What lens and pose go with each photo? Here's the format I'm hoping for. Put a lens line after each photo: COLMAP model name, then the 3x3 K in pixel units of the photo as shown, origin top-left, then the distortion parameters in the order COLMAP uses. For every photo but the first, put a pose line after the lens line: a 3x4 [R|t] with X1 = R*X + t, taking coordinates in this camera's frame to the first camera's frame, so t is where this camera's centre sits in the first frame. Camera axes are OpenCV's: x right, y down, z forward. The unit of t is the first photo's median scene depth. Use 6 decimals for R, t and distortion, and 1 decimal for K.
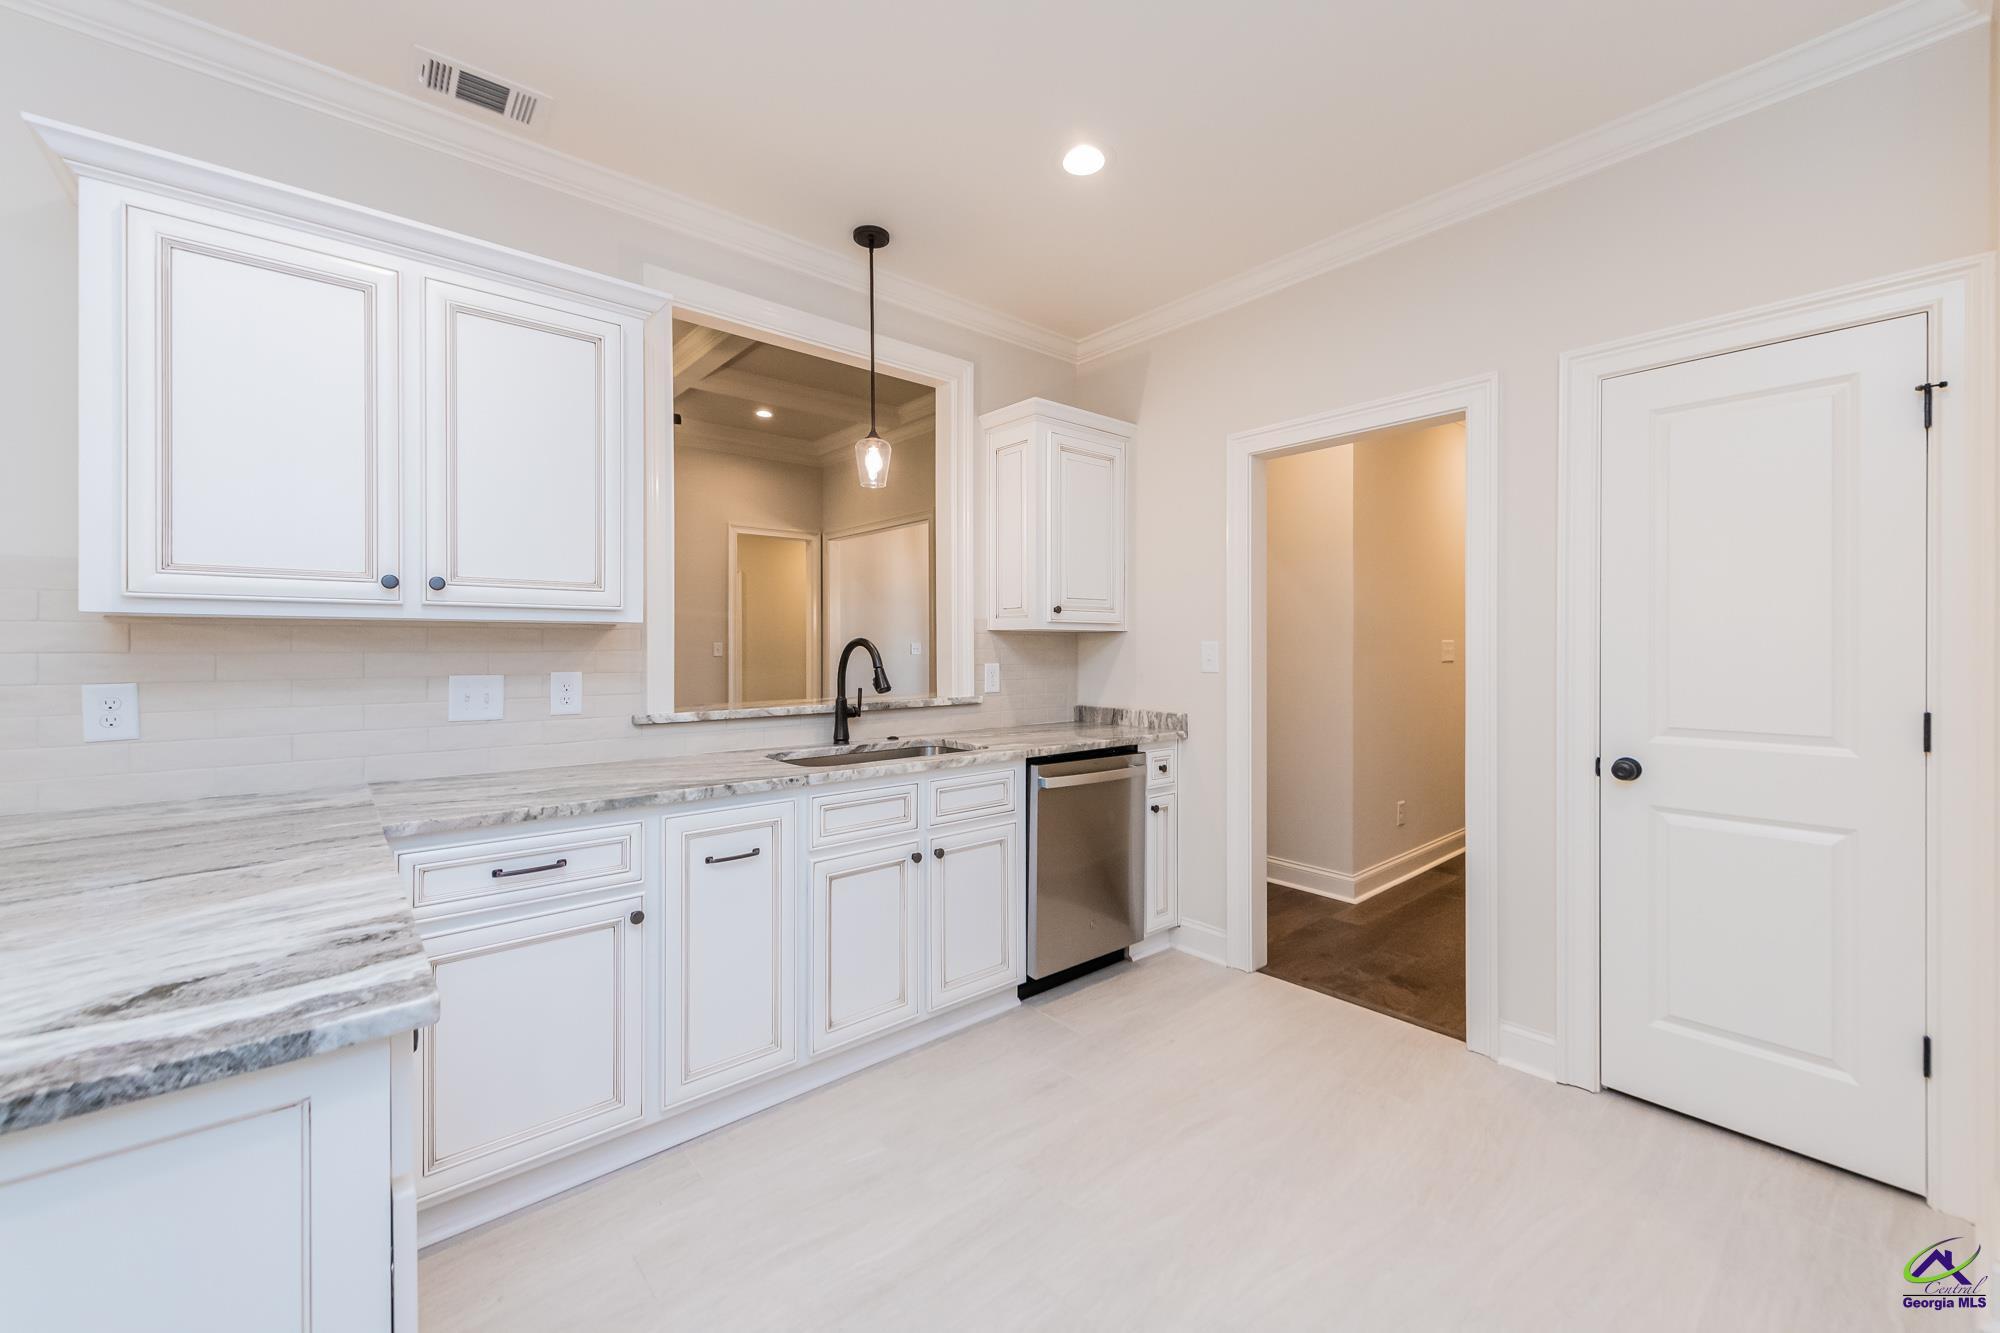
lens RADIAL K [[765.8, 0, 993.5], [0, 765.8, 660.9], [0, 0, 1]] dist [-0.001806, -0.000354]
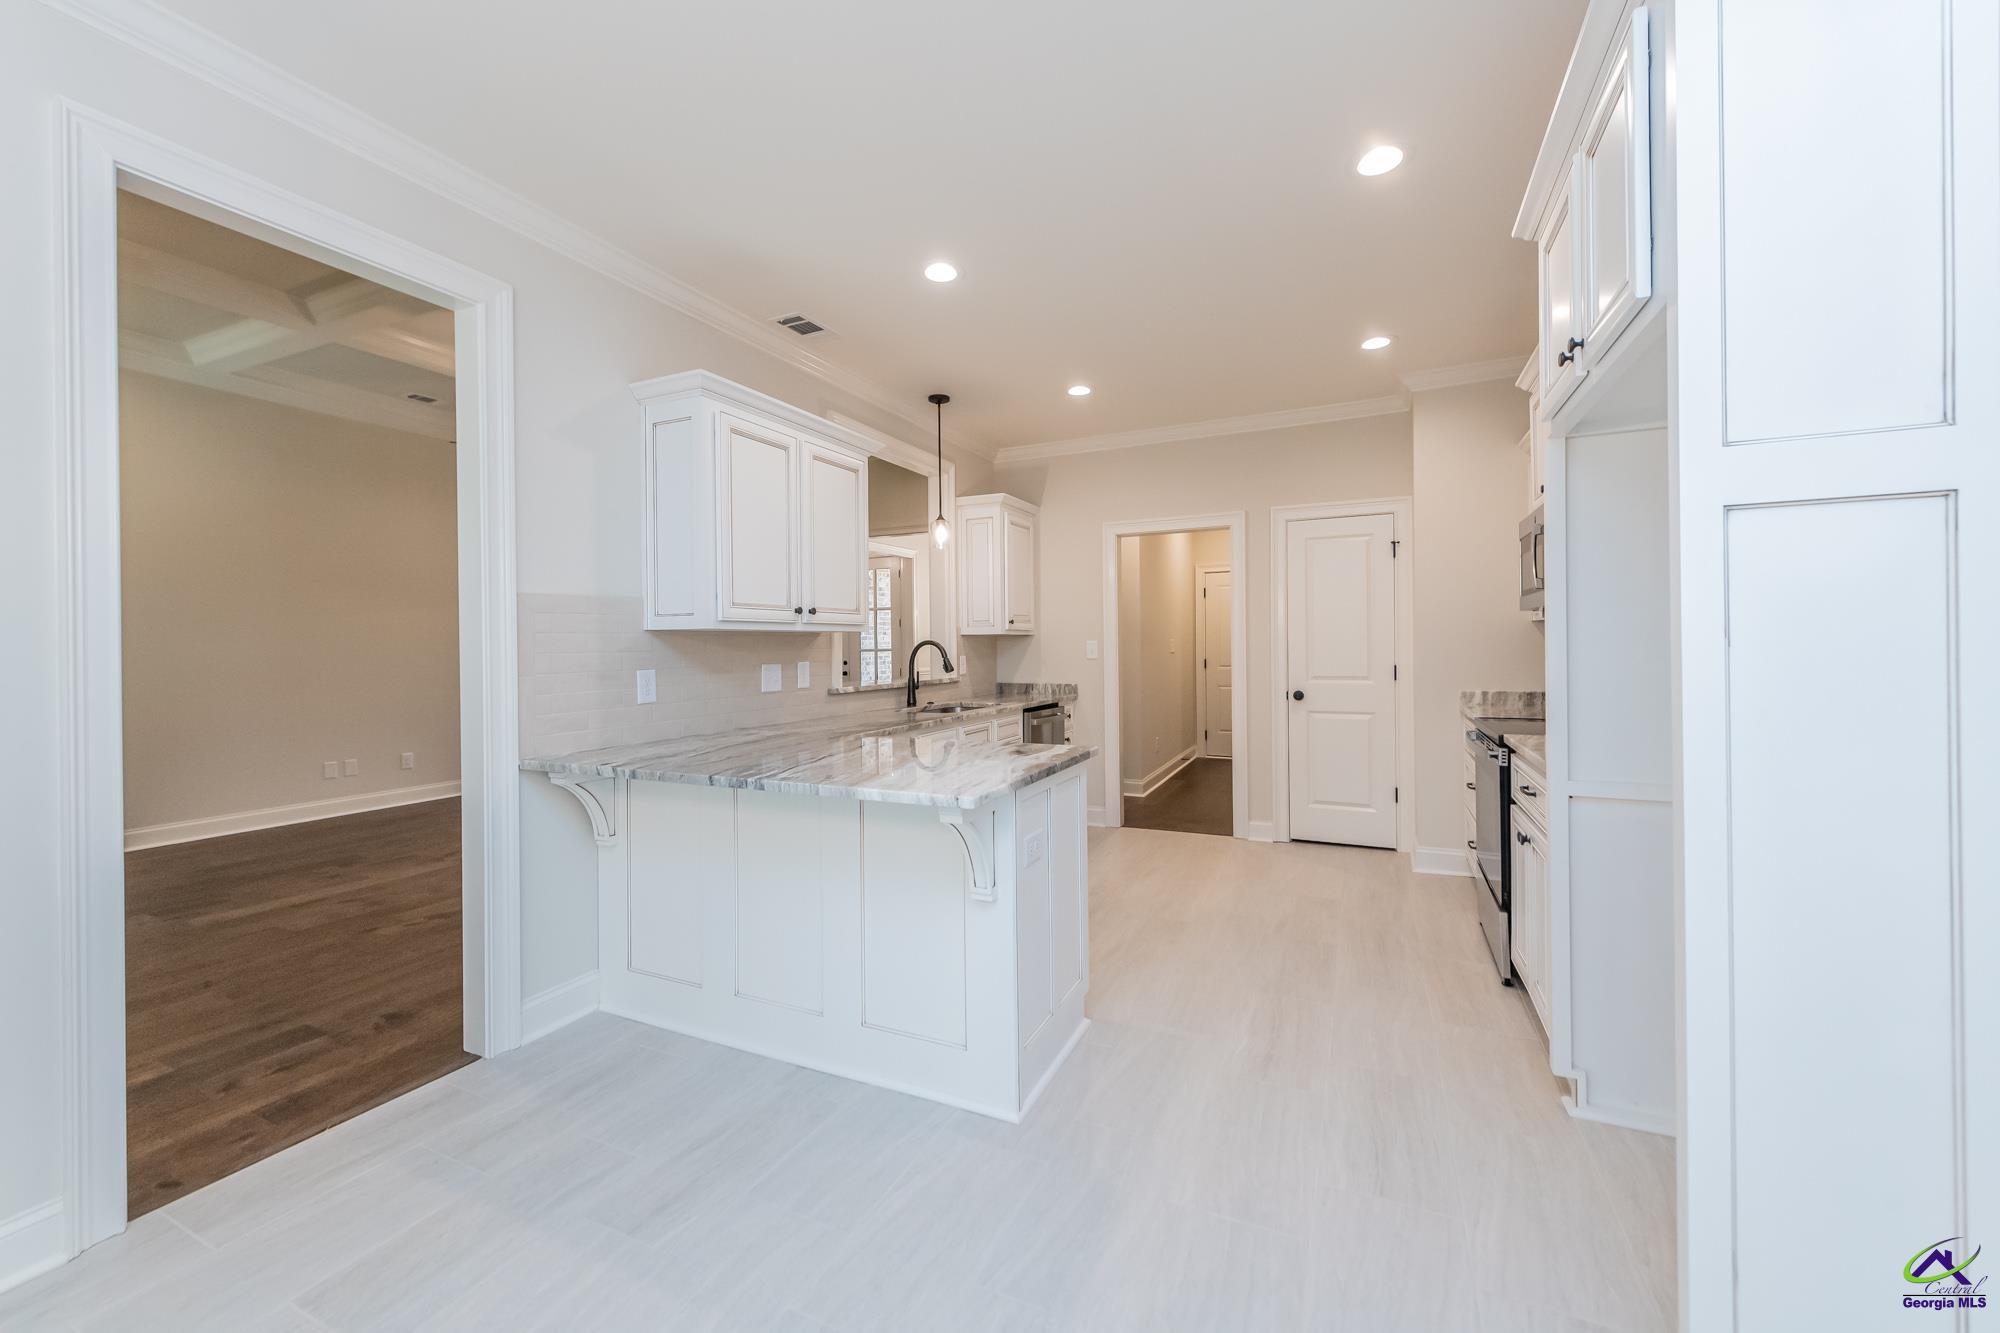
lens RADIAL K [[791.9, 0, 1004.6], [0, 791.9, 650.8], [0, 0, 1]] dist [0.057299, -0.000150]
pose [[0.904828, -0.007241, 0.425715, -0.725386], [0.010093, 0.999939, -0.004445, 0.002051], [-0.425657, 0.008319, 0.904847, -0.585079]]
